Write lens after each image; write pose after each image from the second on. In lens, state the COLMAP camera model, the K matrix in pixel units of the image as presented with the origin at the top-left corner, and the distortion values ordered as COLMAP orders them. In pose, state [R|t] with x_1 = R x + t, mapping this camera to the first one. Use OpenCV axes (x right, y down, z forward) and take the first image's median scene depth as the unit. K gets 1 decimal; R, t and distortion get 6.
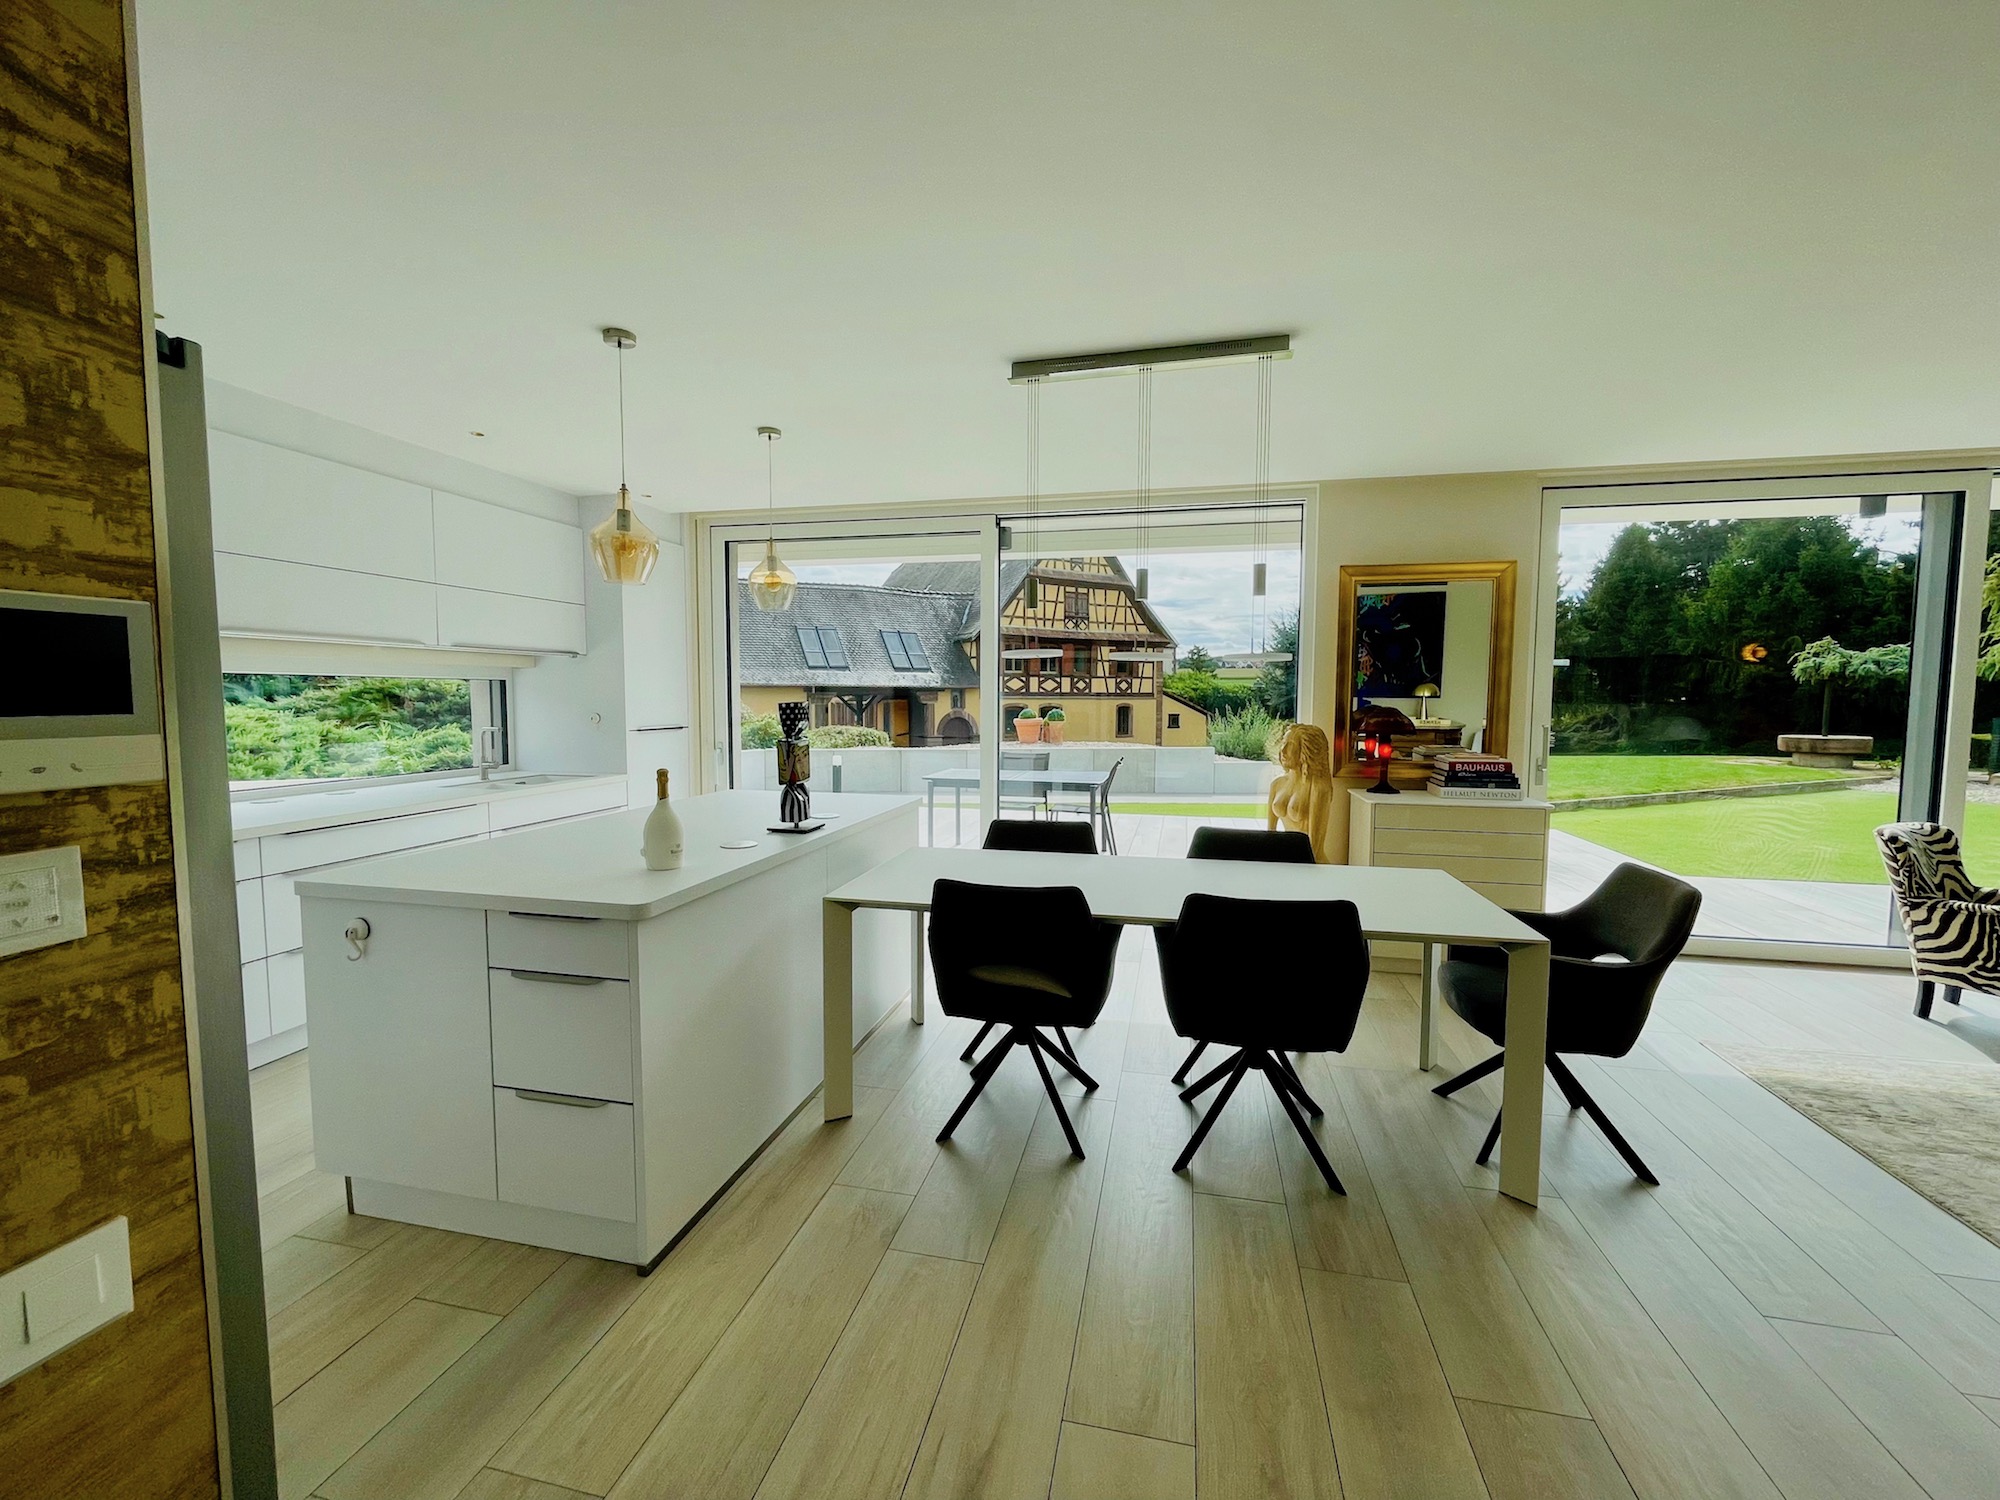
lens RADIAL K [[813.1, 0, 998.2], [0, 813.1, 752.5], [0, 0, 1]] dist [0.001506, 0.000129]
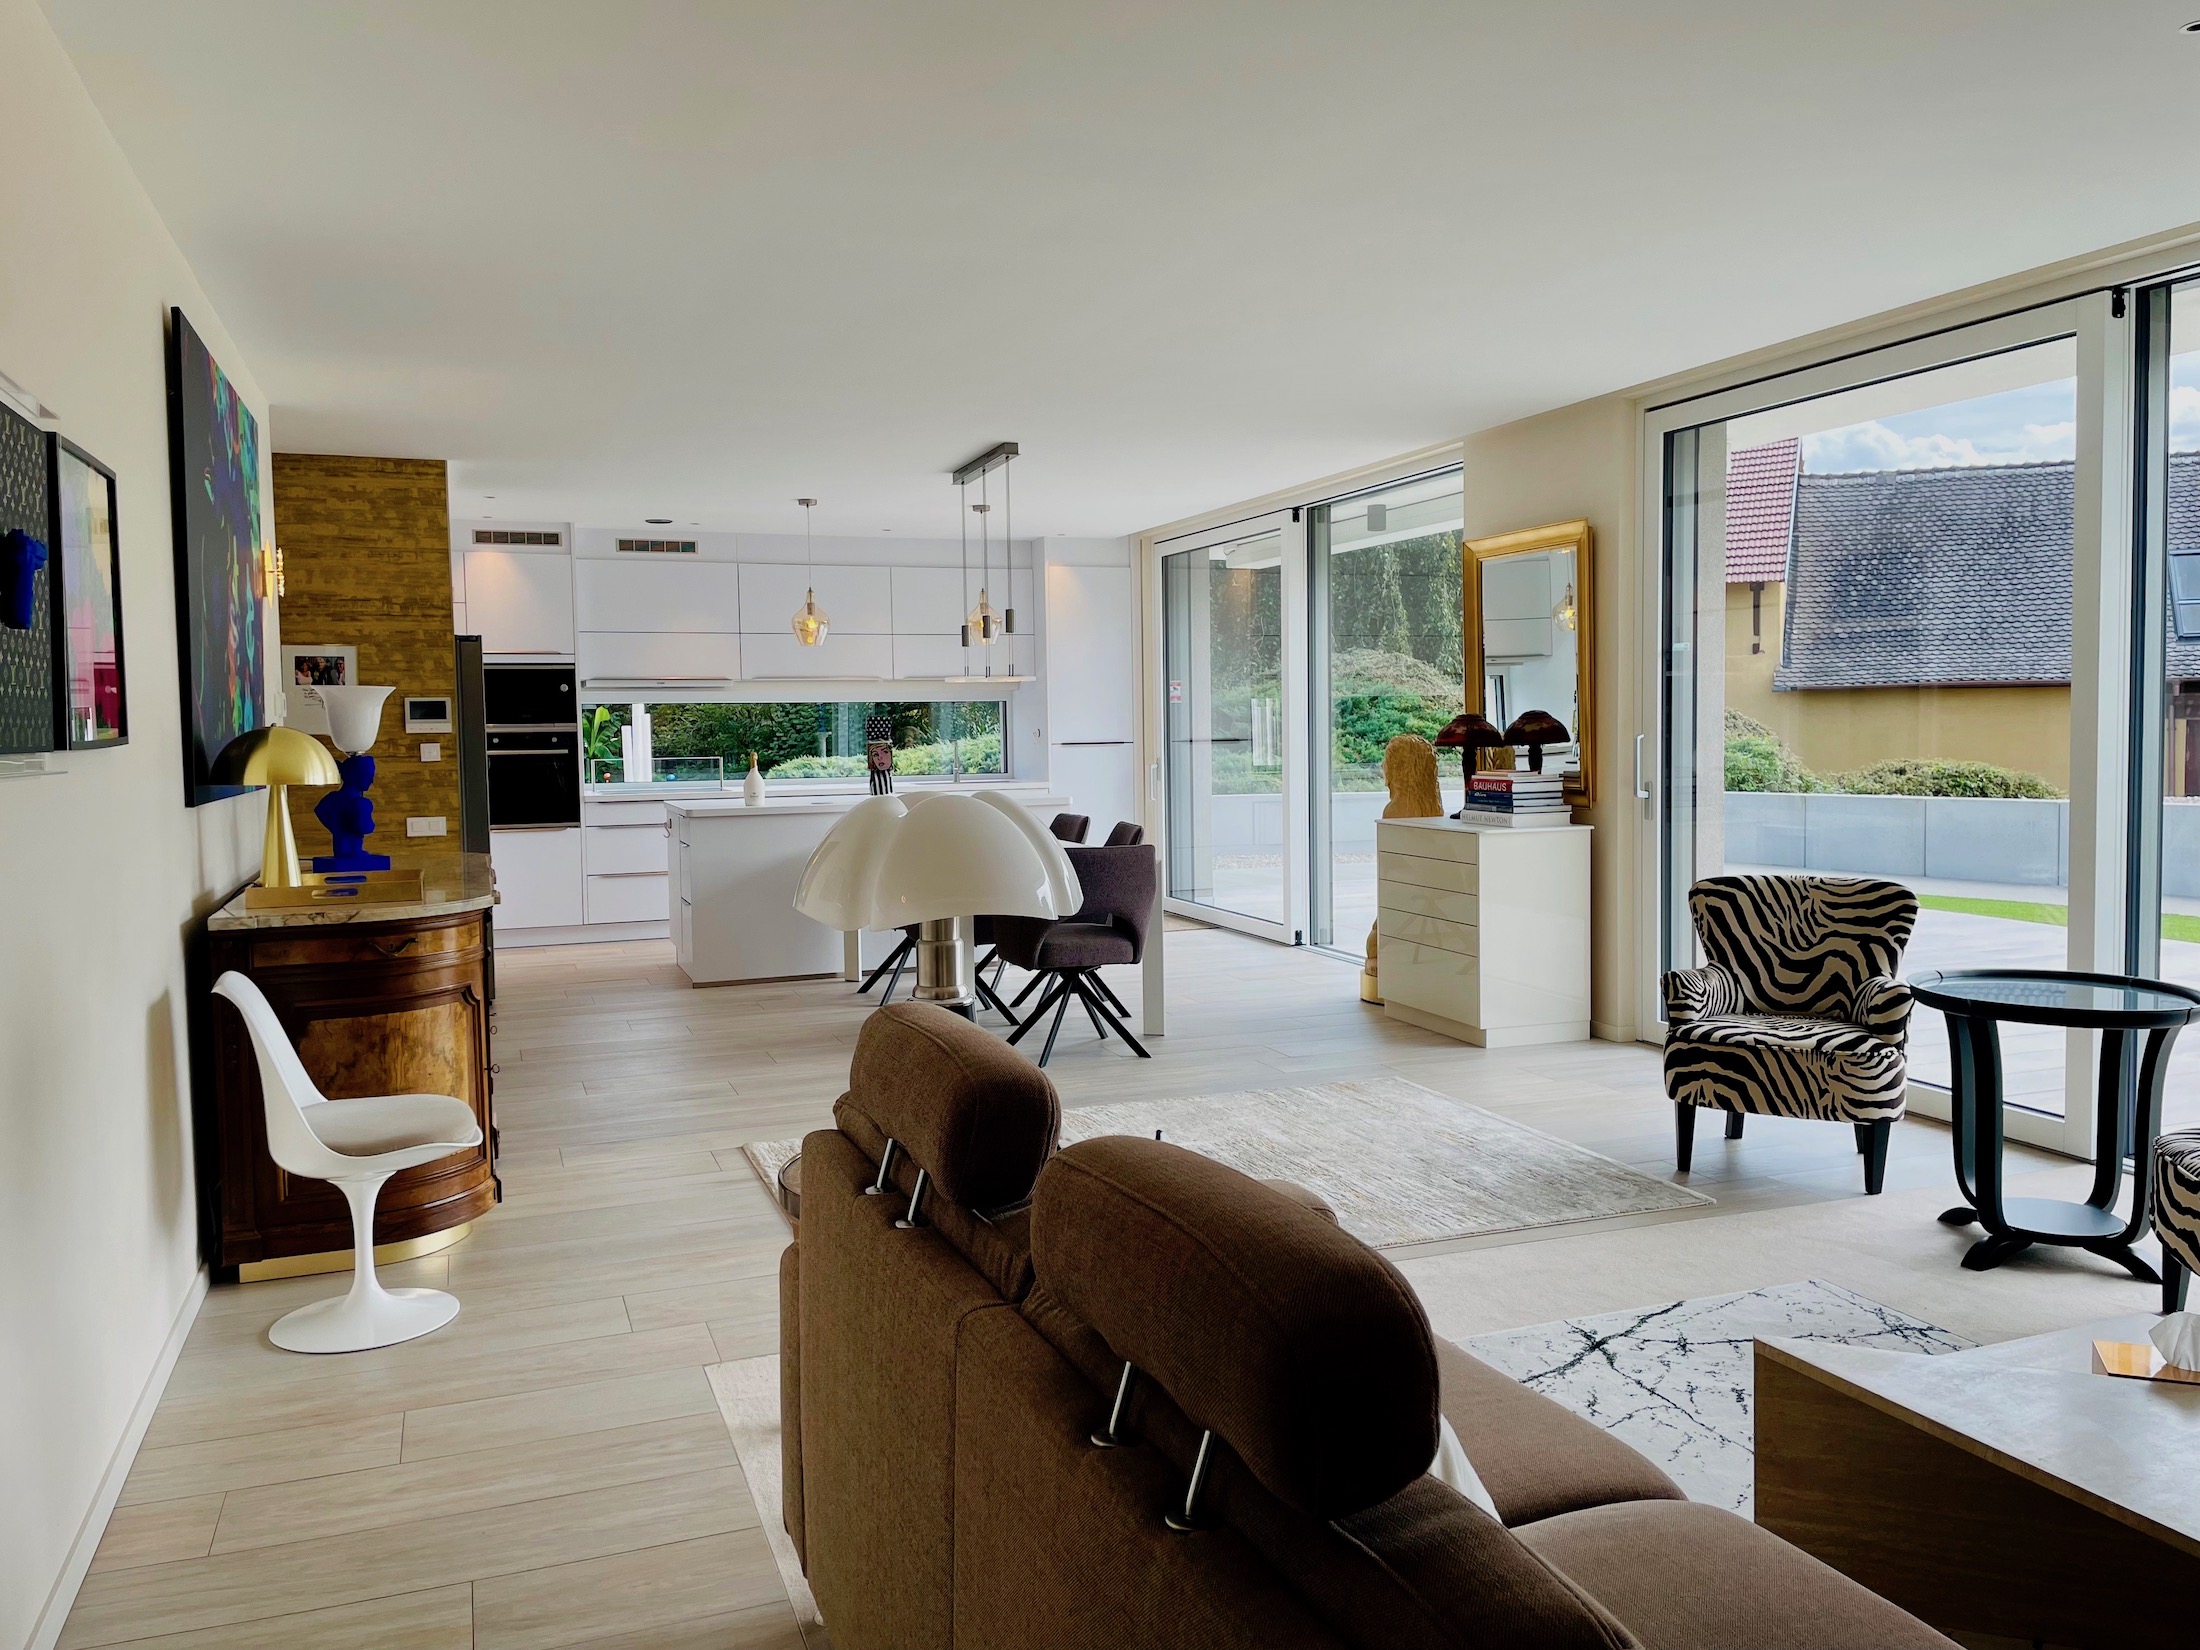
lens RADIAL K [[1649.3, 0, 1104.4], [0, 1649.3, 814.9], [0, 0, 1]] dist [0.071133, -0.078447]
pose [[0.560948, 0.034318, -0.827139, 2.532592], [-0.039550, 0.999110, 0.014631, 0.060959], [0.826905, 0.024506, 0.561807, -0.374078]]
